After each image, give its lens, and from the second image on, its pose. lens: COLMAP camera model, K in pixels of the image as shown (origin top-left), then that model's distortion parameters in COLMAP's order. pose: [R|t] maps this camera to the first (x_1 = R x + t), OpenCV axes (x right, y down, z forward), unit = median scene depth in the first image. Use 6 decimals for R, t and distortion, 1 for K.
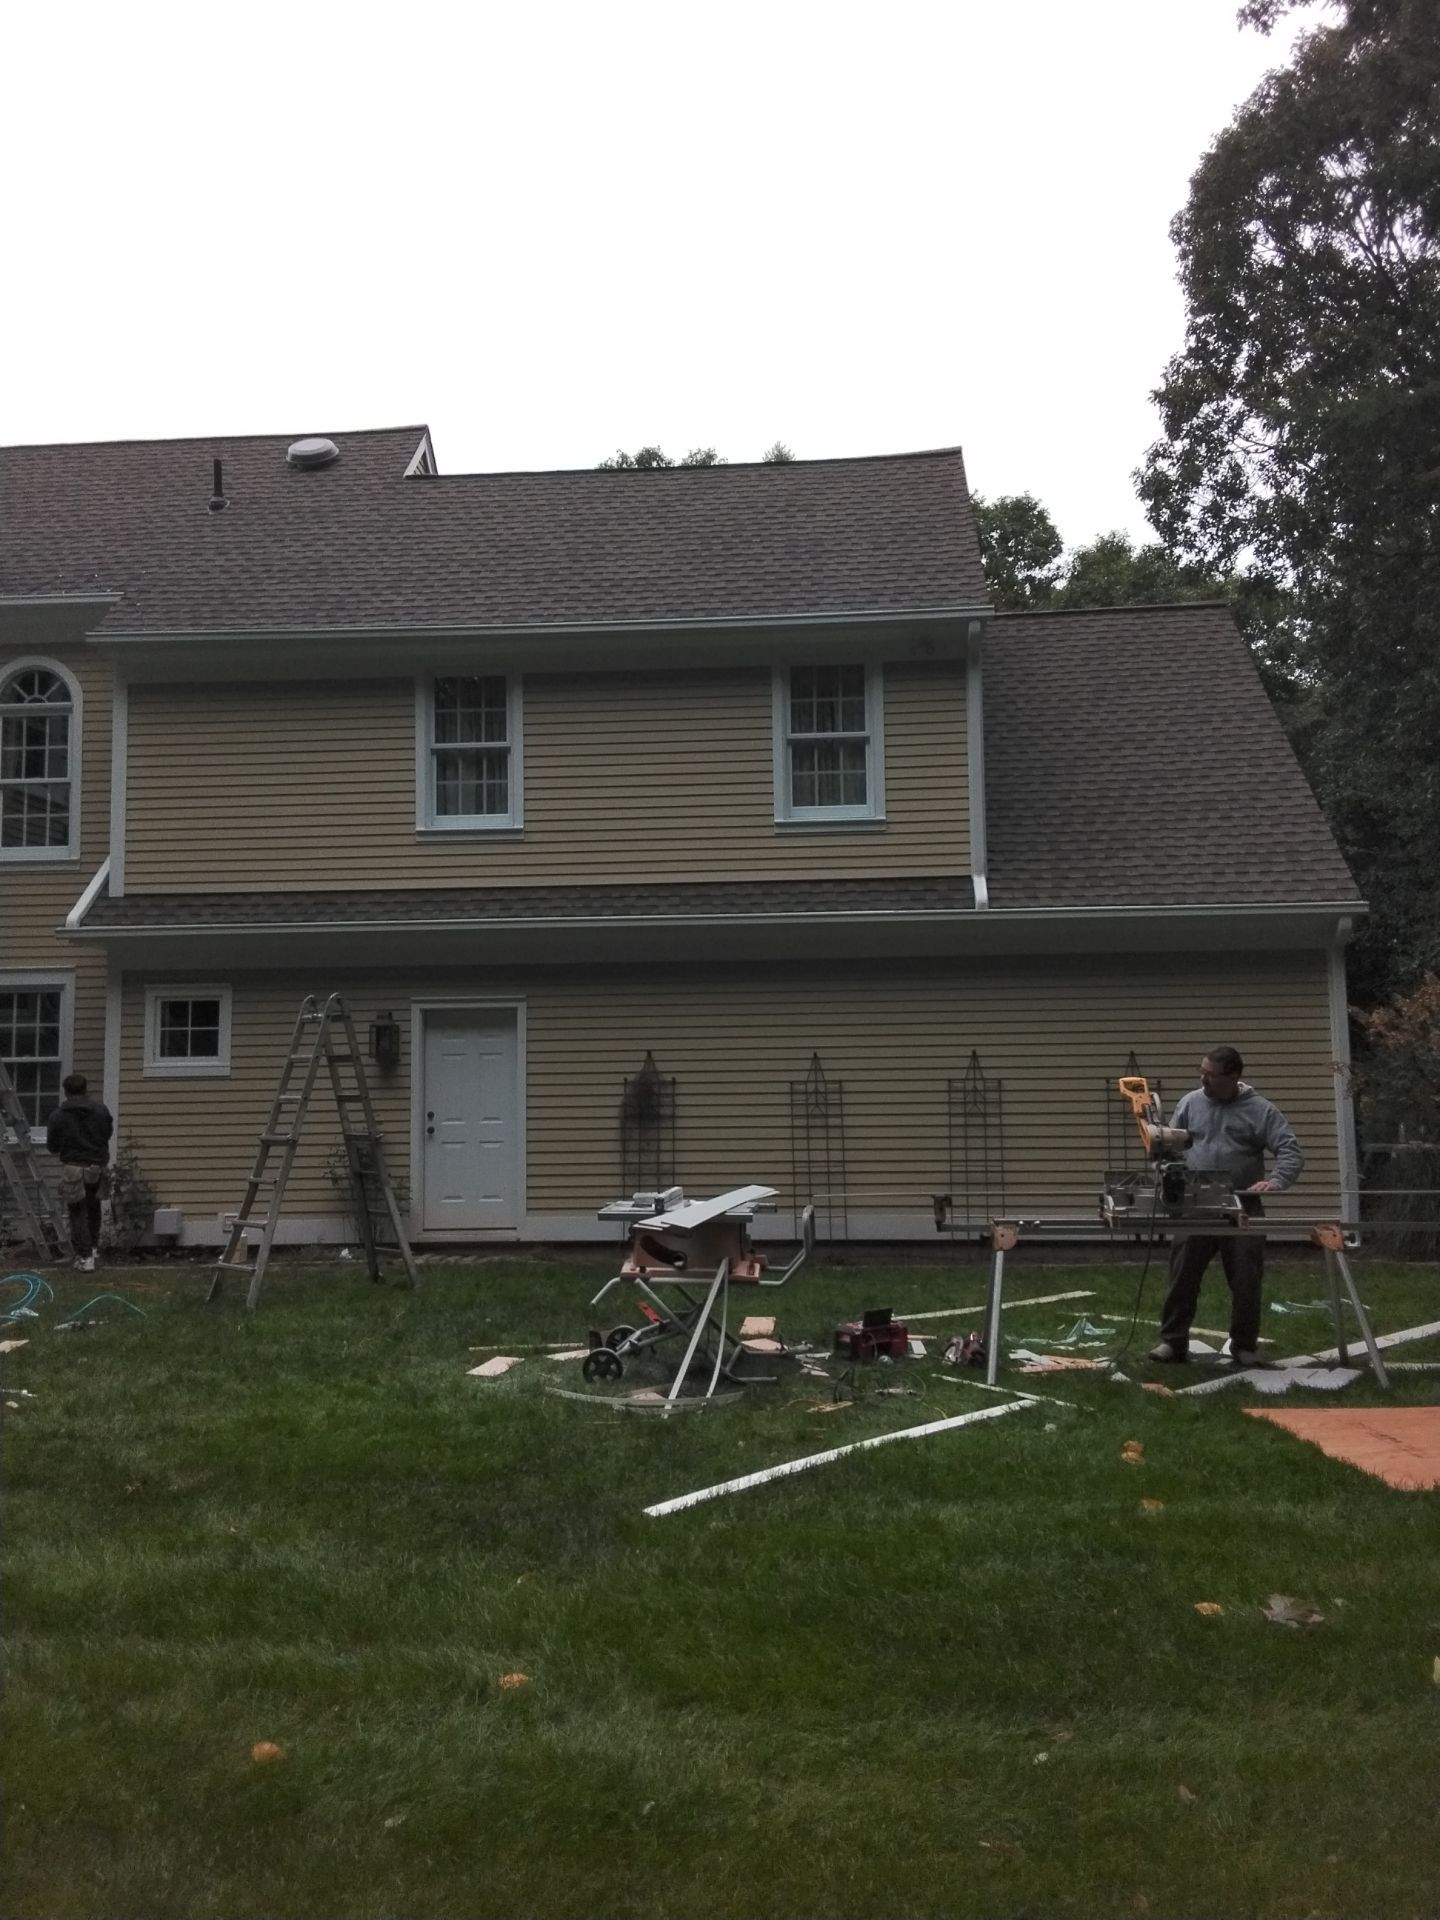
lens RADIAL K [[1468.2, 0, 724.9], [0, 1468.2, 949.9], [0, 0, 1]] dist [0.134760, -0.197066]
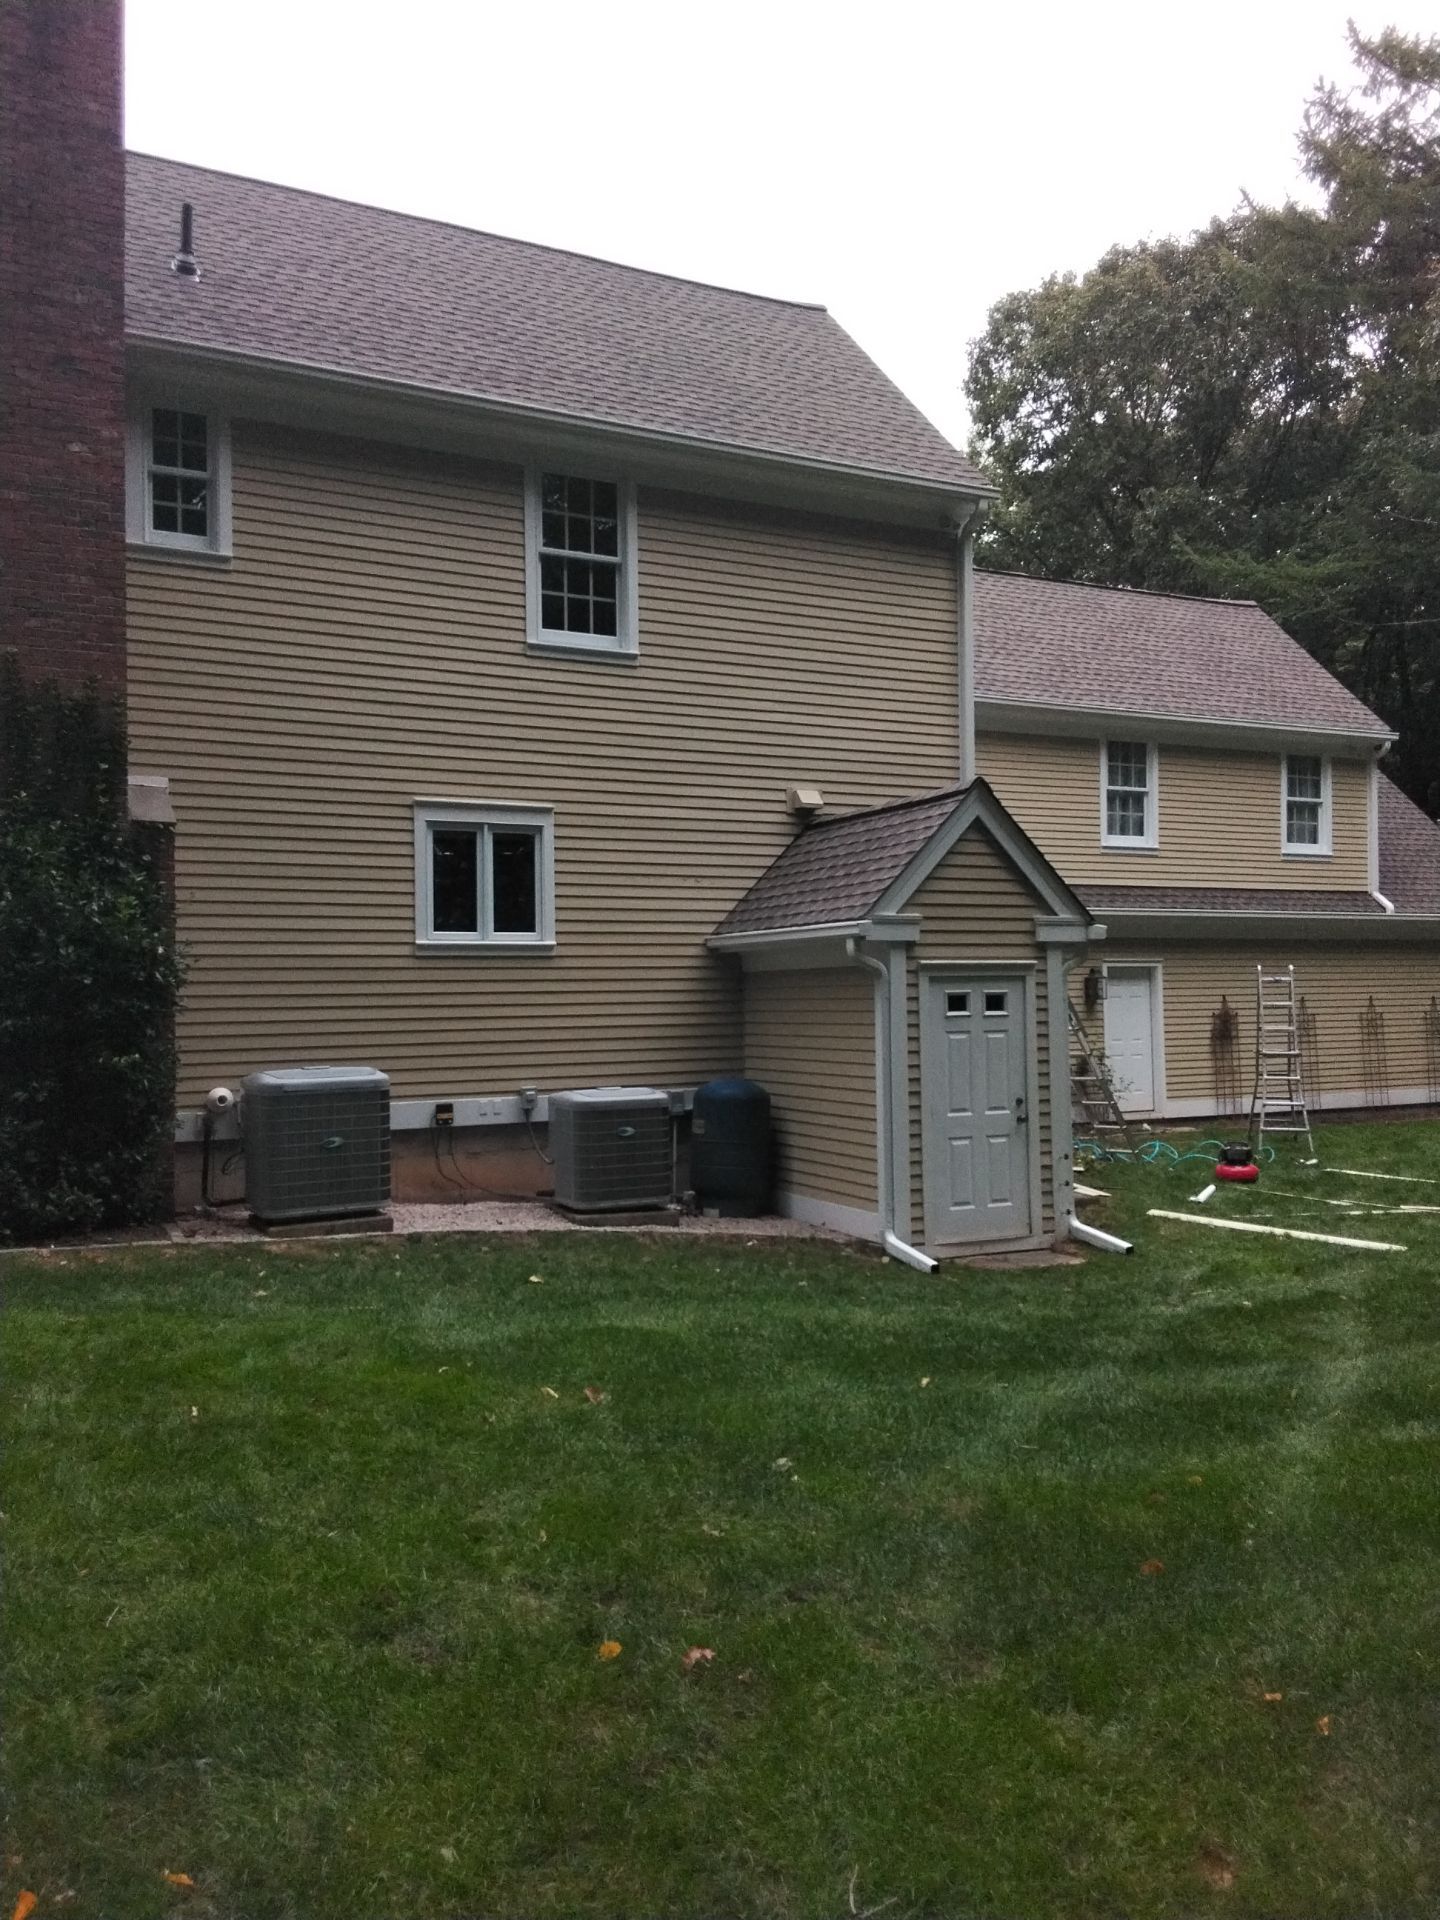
lens RADIAL K [[1270.5, 0, 718.9], [0, 1270.5, 982.4], [0, 0, 1]] dist [0.101217, 0.000305]
pose [[0.872835, 0.008818, 0.487935, -1.176487], [-0.029337, 0.998977, 0.034425, 0.023288], [-0.487133, -0.044362, 0.872201, 0.066224]]
